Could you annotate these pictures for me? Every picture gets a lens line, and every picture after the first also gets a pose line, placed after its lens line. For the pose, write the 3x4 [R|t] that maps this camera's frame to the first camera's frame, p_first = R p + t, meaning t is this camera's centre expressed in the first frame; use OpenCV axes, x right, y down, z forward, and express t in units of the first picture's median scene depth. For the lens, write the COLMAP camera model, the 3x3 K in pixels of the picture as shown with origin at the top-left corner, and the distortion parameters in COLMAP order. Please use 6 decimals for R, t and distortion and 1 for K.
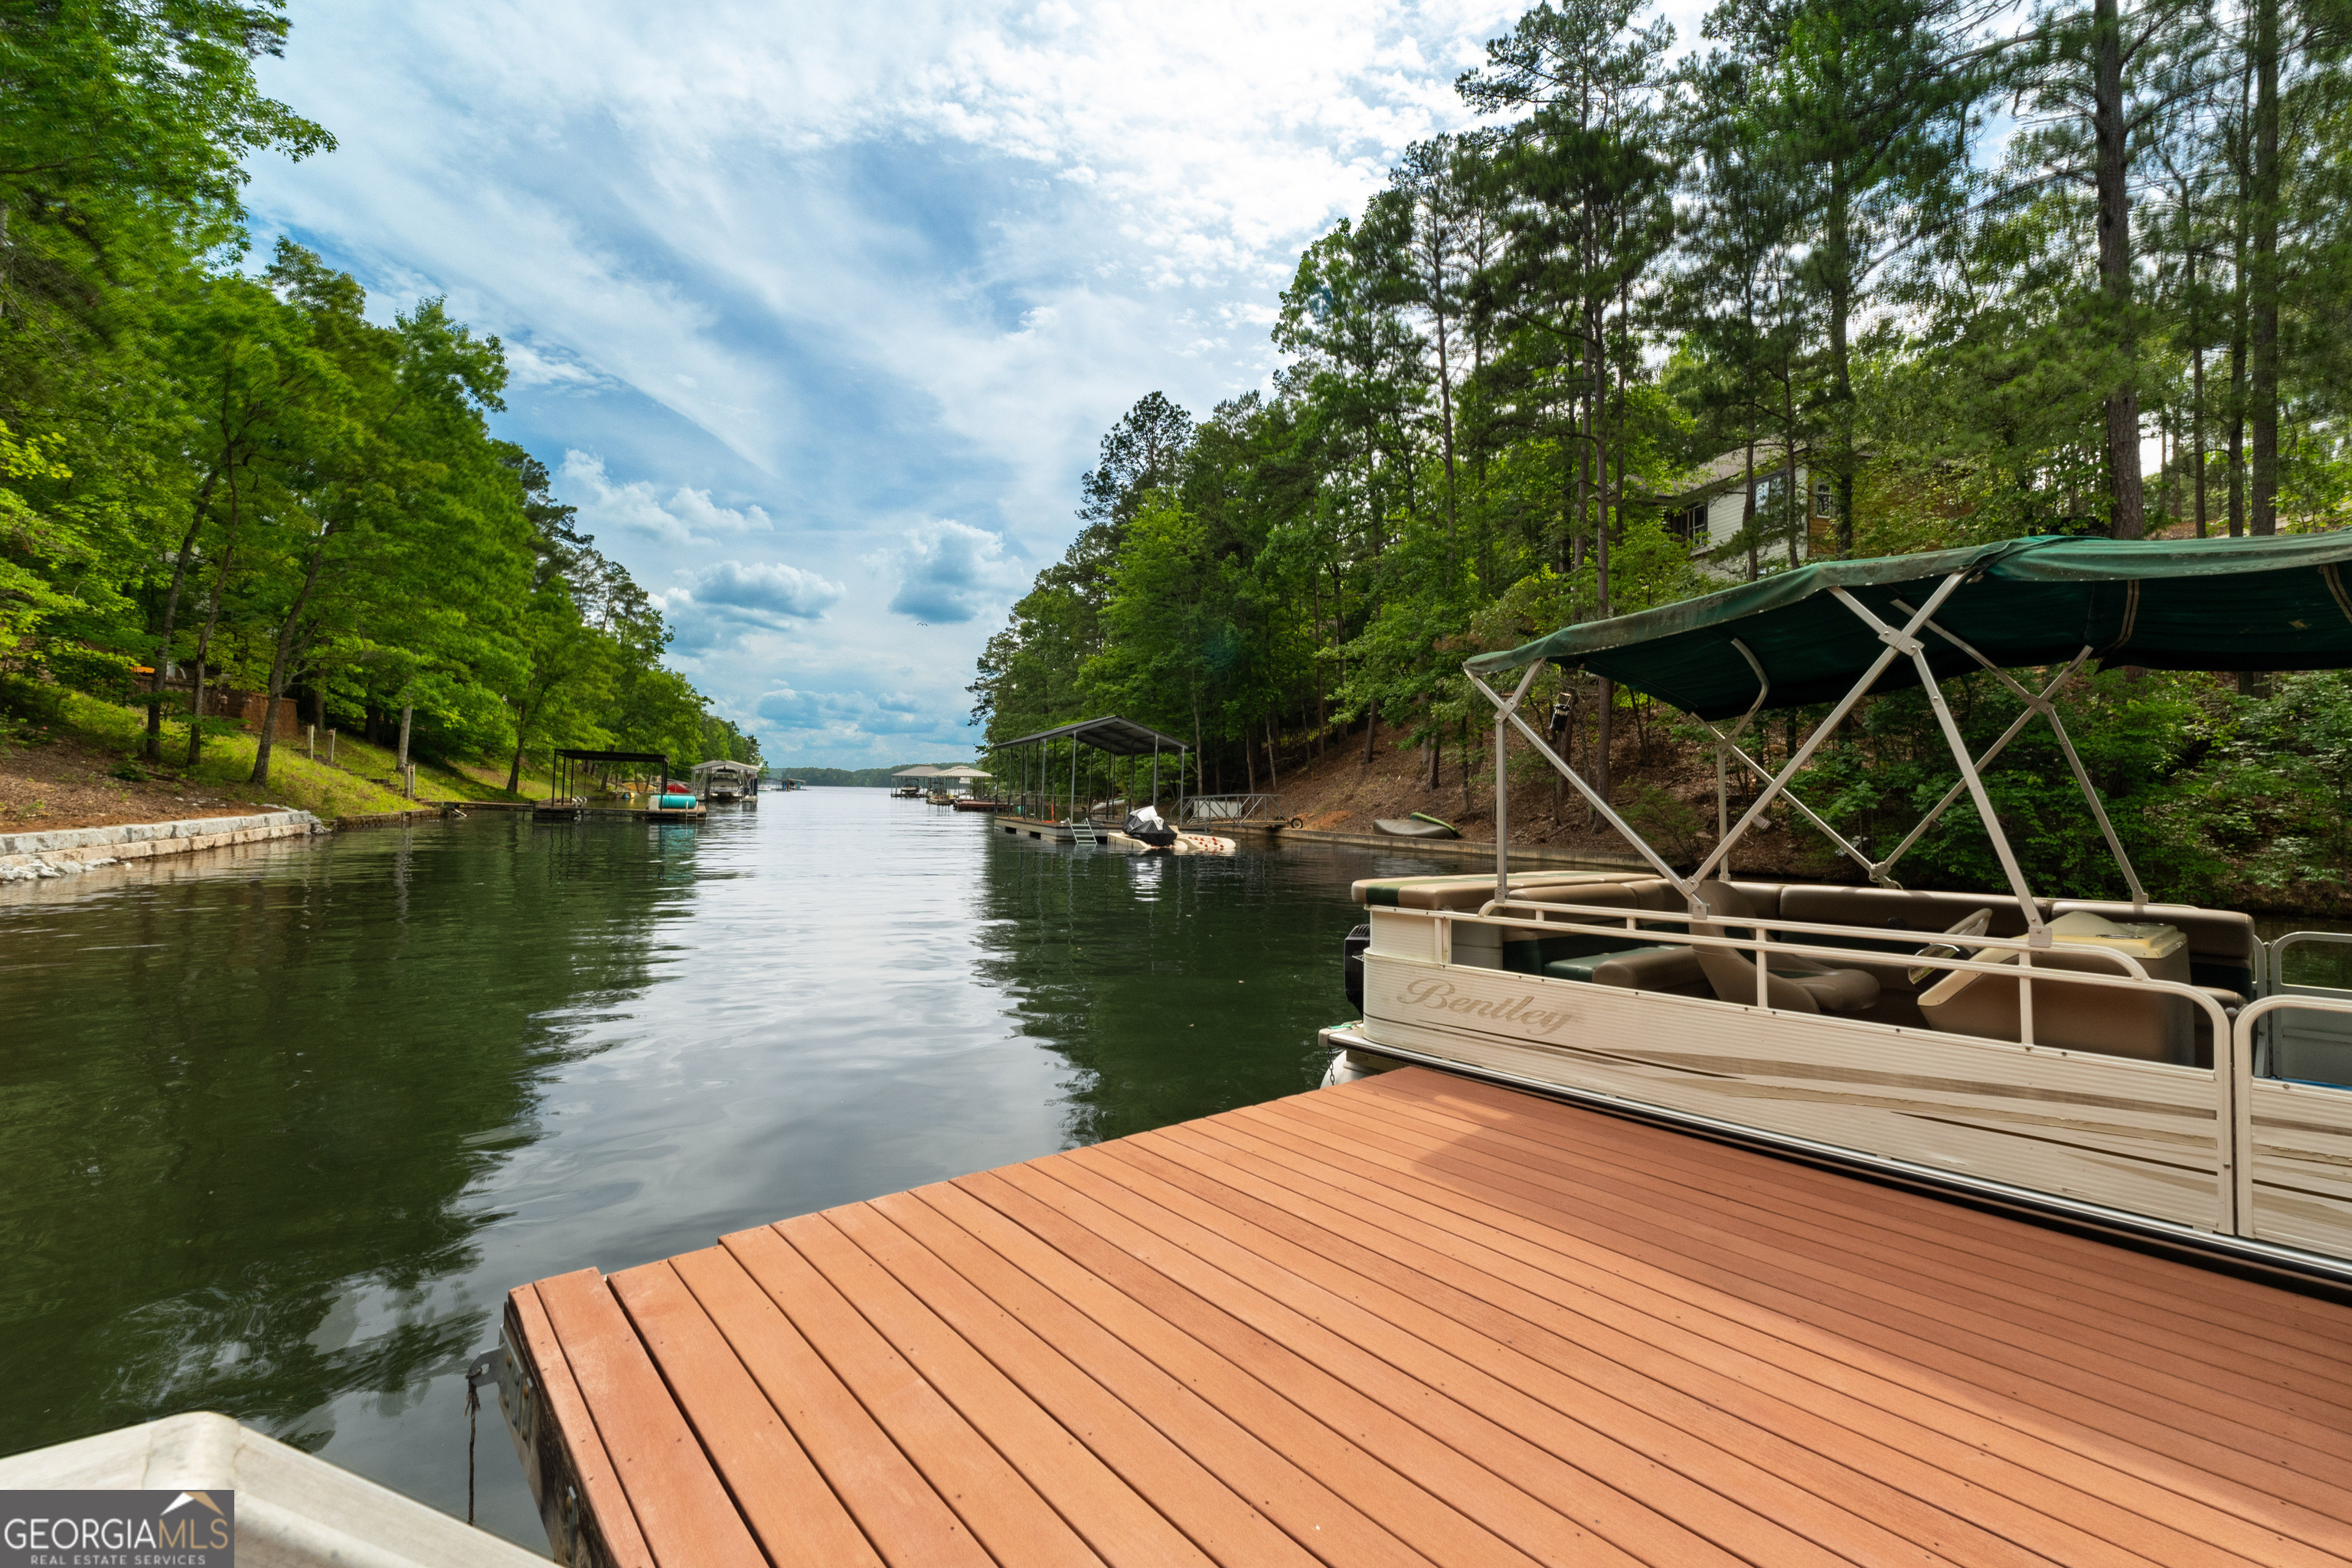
lens RADIAL K [[992.3, 0, 1190.8], [0, 992.3, 786.4], [0, 0, 1]] dist [-0.000782, -0.000061]
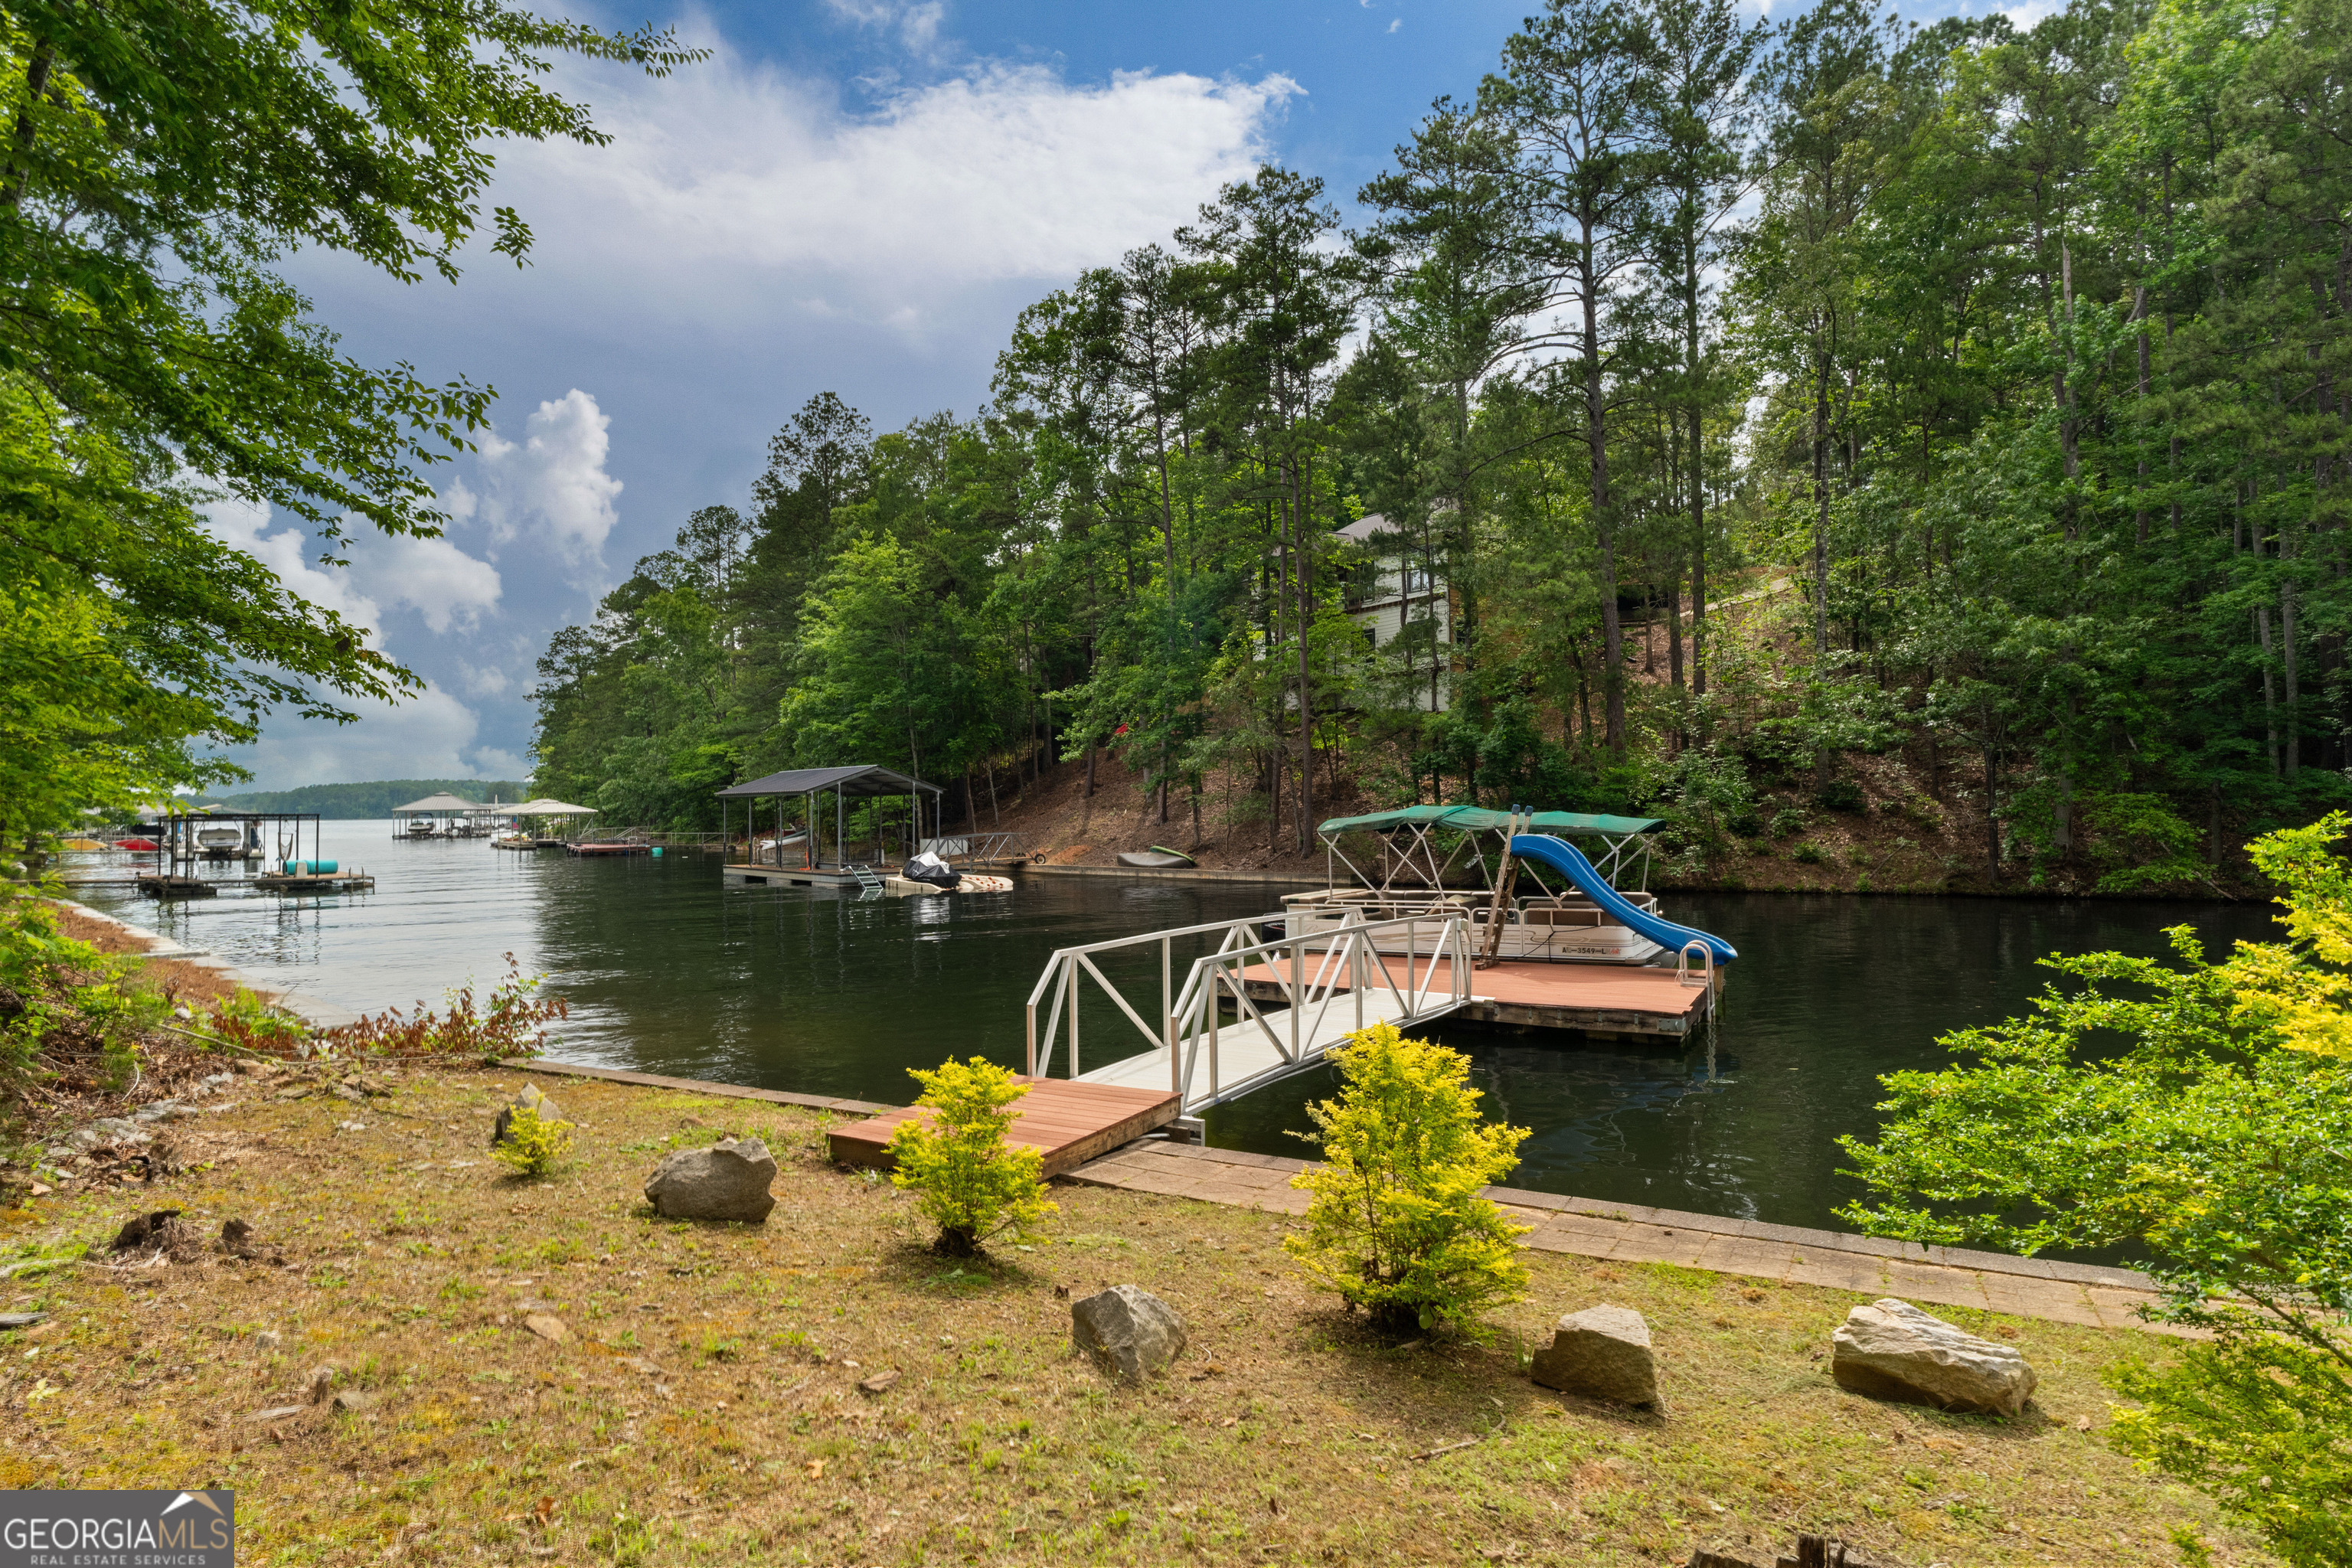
lens RADIAL K [[1262.5, 0, 1176.0], [0, 1262.5, 784.0], [0, 0, 1]] dist [0.003209, -0.003363]
pose [[0.949522, -0.028544, 0.312400, -0.164556], [0.031603, 0.999489, -0.004730, -0.030062], [-0.312105, 0.014364, 0.949939, -0.317451]]
